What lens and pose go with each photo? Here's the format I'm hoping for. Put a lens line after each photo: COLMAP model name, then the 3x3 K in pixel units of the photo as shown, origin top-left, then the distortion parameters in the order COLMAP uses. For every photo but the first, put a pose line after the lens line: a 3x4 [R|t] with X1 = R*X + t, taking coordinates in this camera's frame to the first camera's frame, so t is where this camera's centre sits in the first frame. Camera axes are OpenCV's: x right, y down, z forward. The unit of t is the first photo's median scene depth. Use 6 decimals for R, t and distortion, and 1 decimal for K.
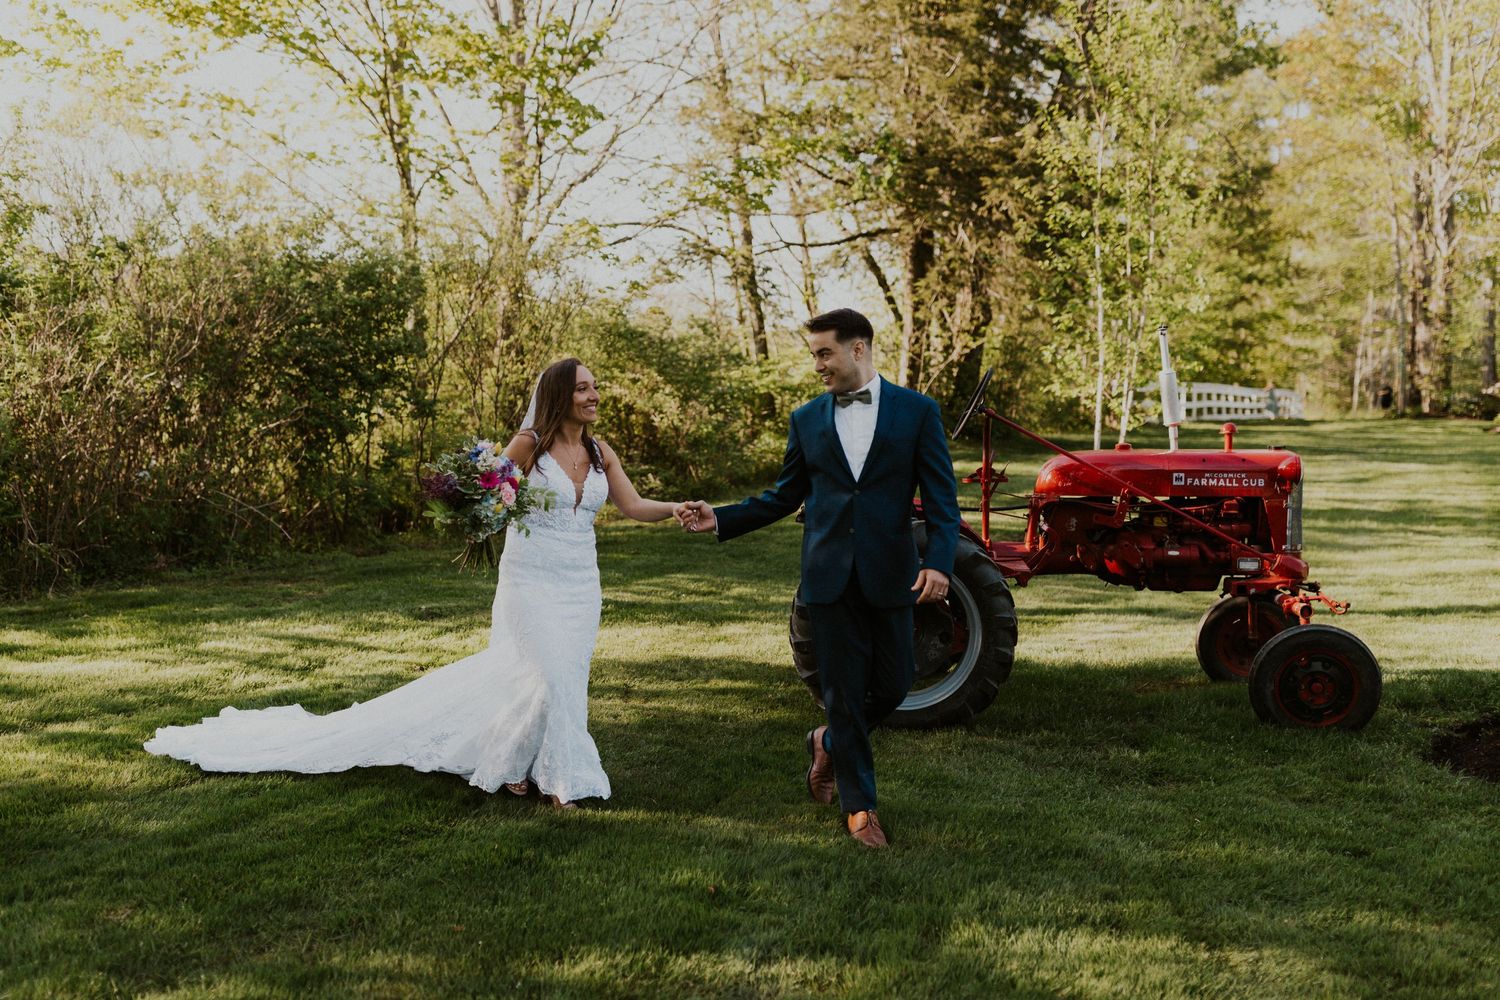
lens RADIAL K [[1457.4, 0, 748.8], [0, 1457.4, 545.3], [0, 0, 1]] dist [0.006878, -0.009624]
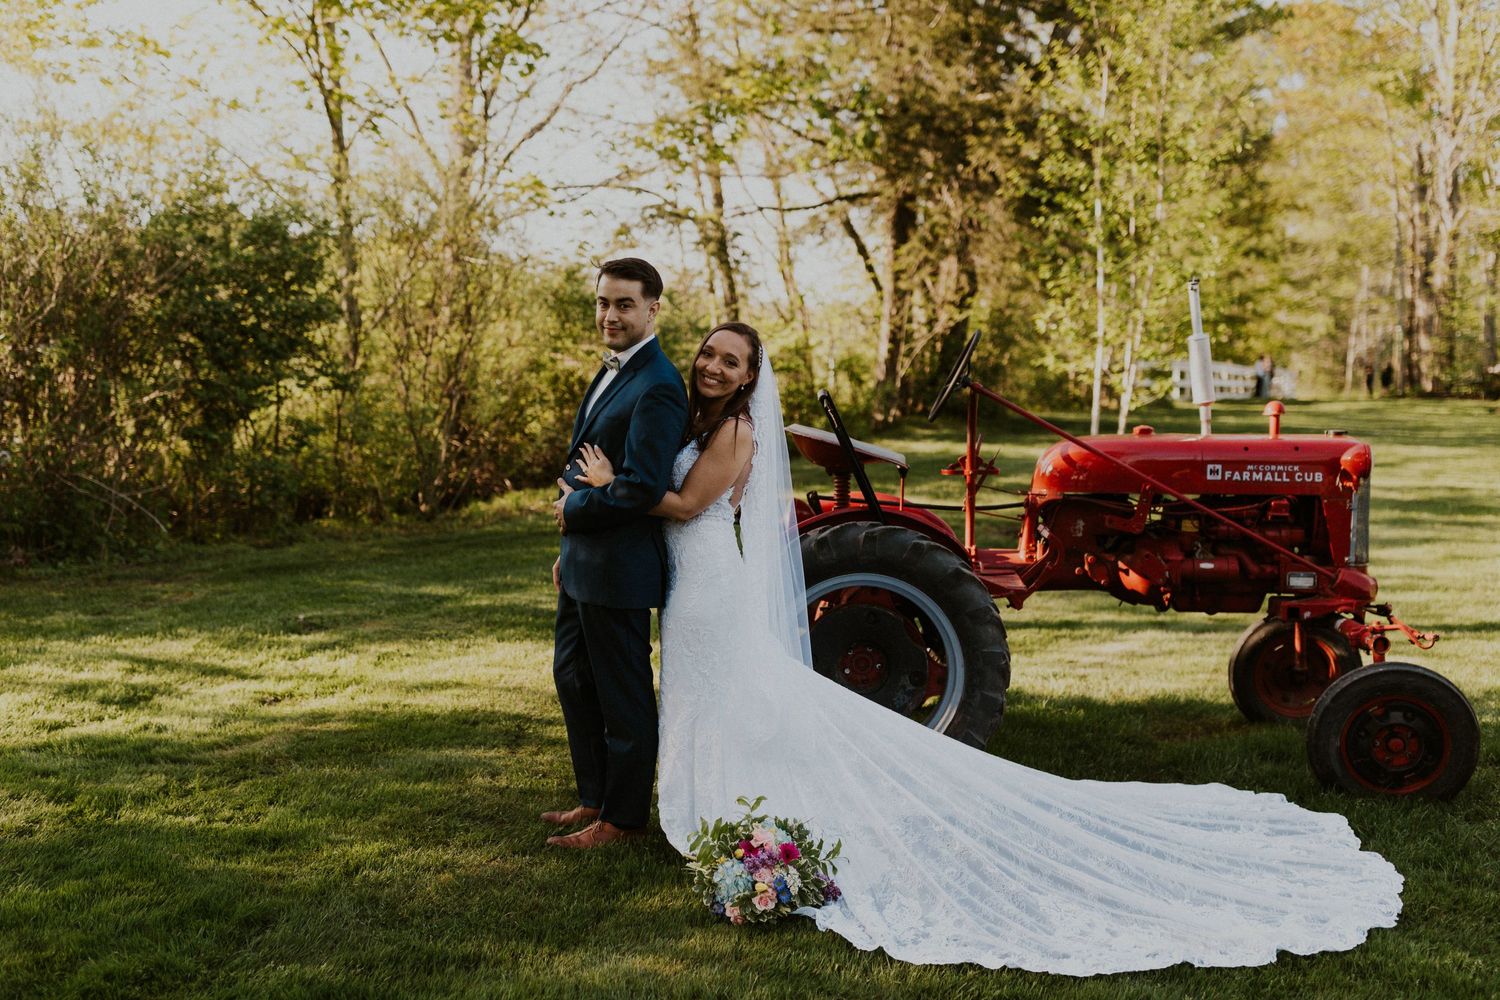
lens RADIAL K [[1482.1, 0, 748.5], [0, 1482.1, 539.6], [0, 0, 1]] dist [-0.003504, -0.000282]
pose [[0.999915, 0.003755, 0.012460, 0.008344], [-0.003886, 0.999937, 0.010511, -0.004208], [-0.012419, -0.010558, 0.999867, 0.051381]]
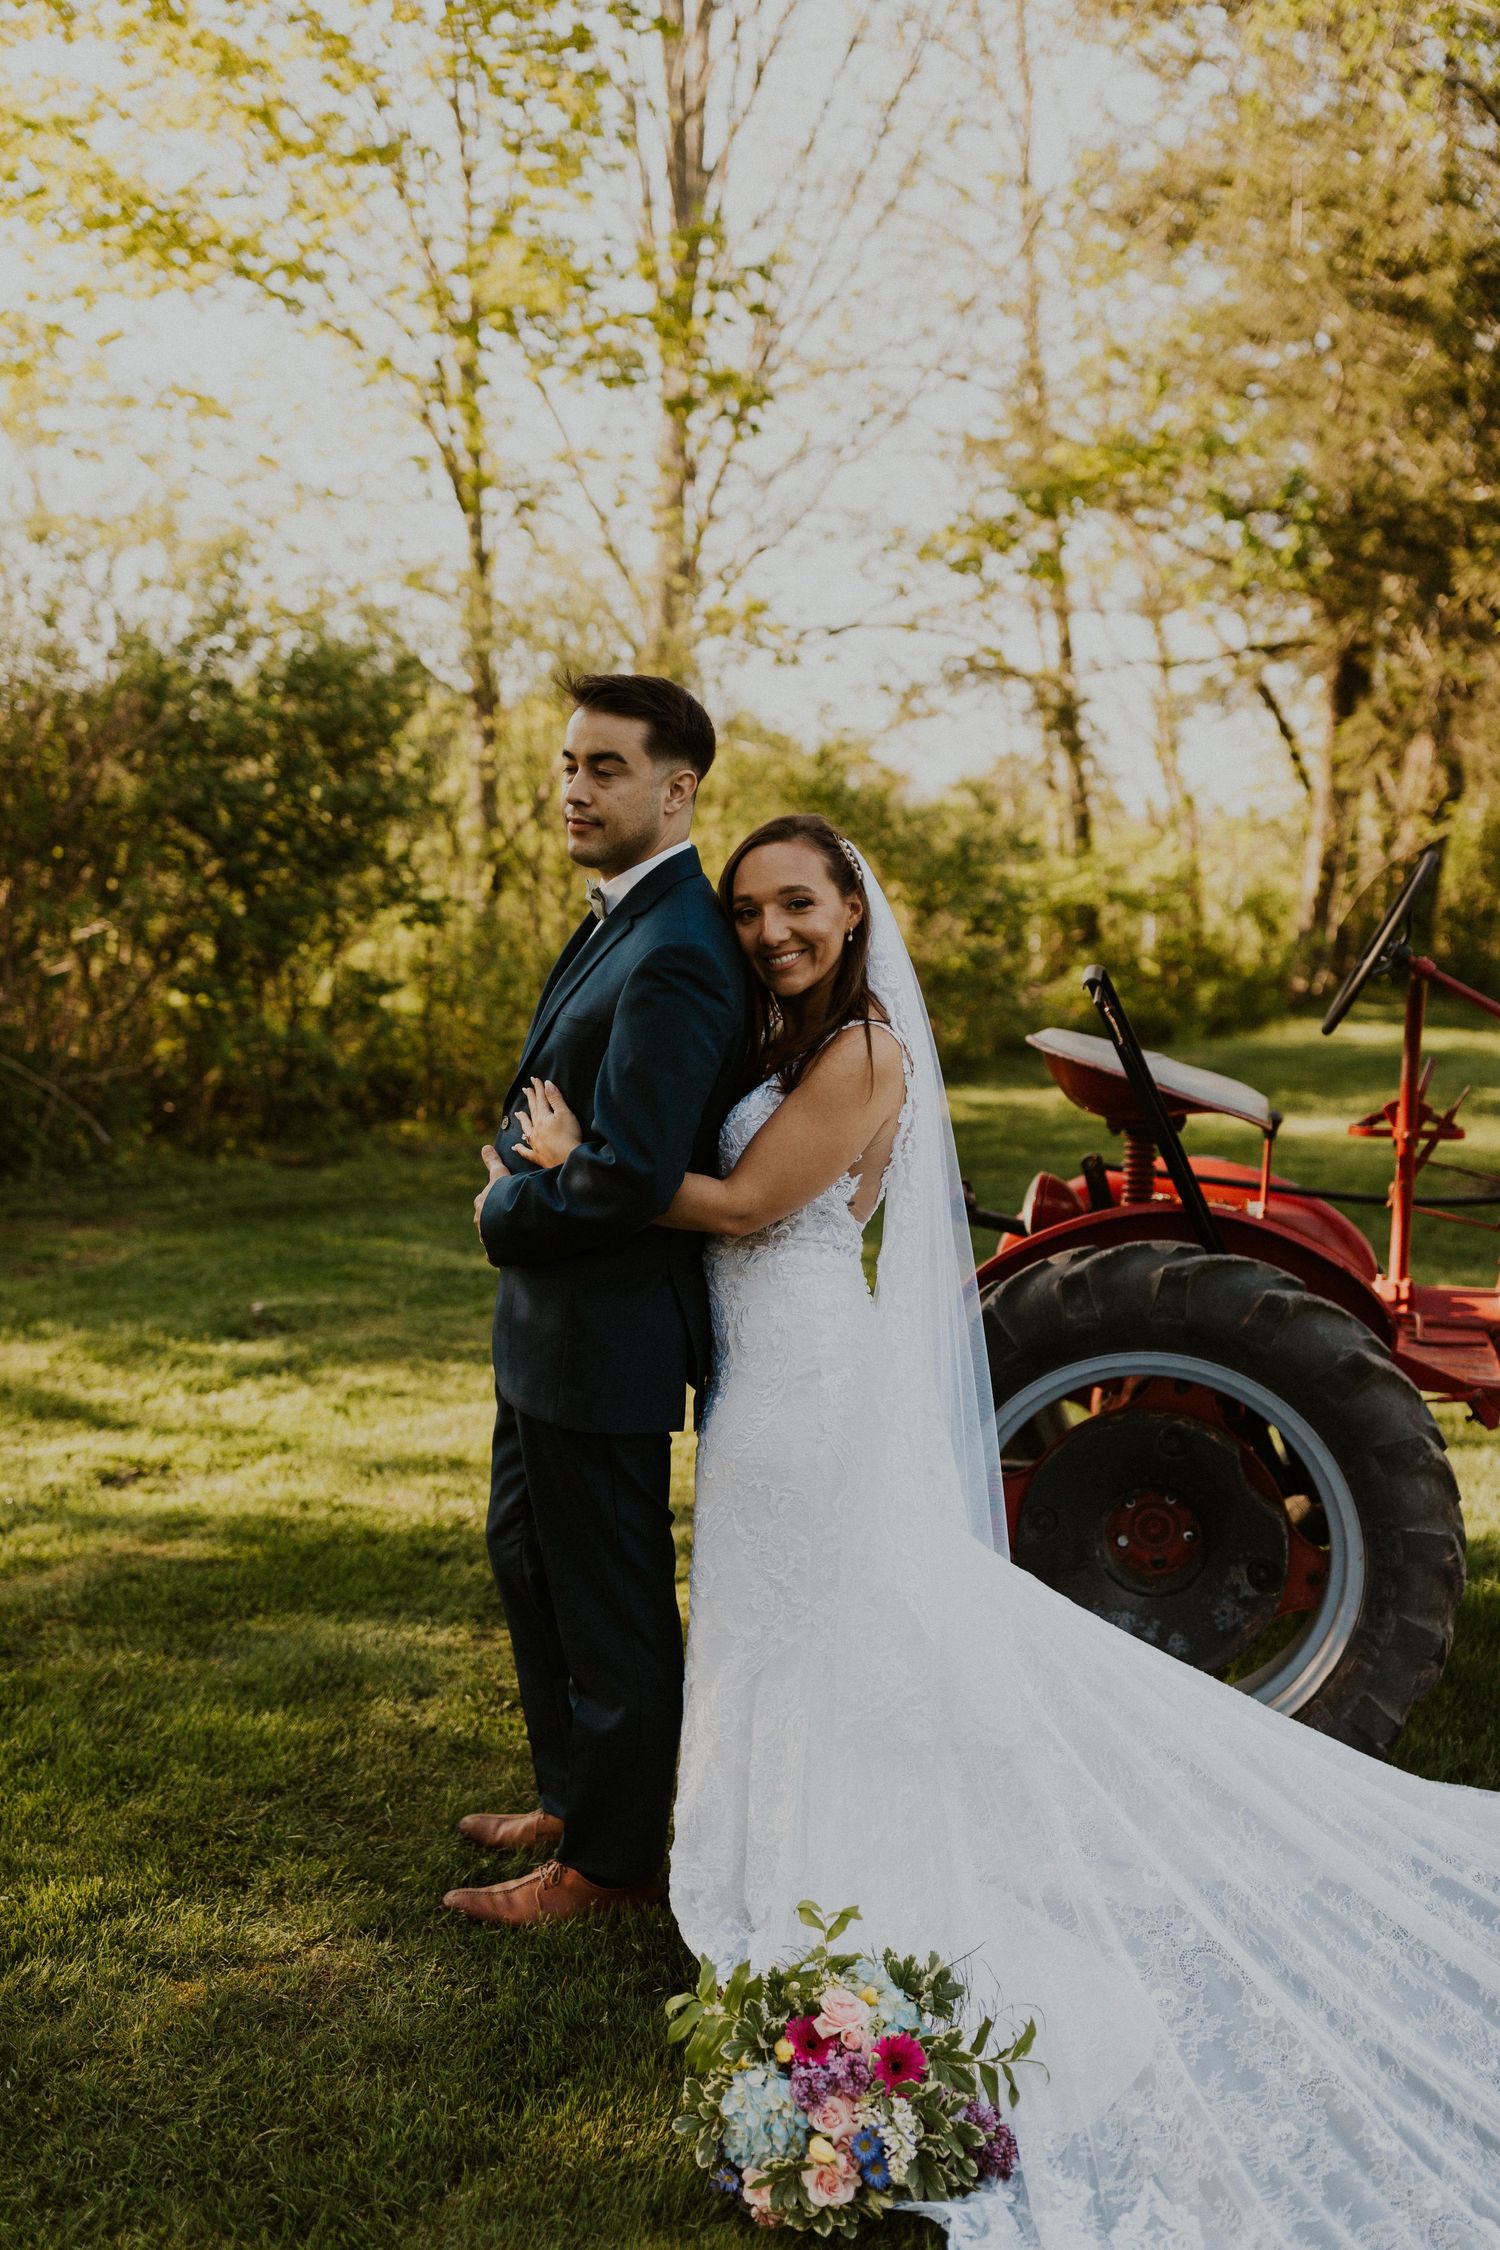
lens RADIAL K [[2108.1, 0, 825.9], [0, 2108.1, 1132.8], [0, 0, 1]] dist [-0.003694, -0.002646]
pose [[0.991283, 0.045268, -0.123729, 0.020389], [-0.044427, 0.998967, 0.009547, -0.011600], [0.124034, -0.003967, 0.992270, 0.108489]]
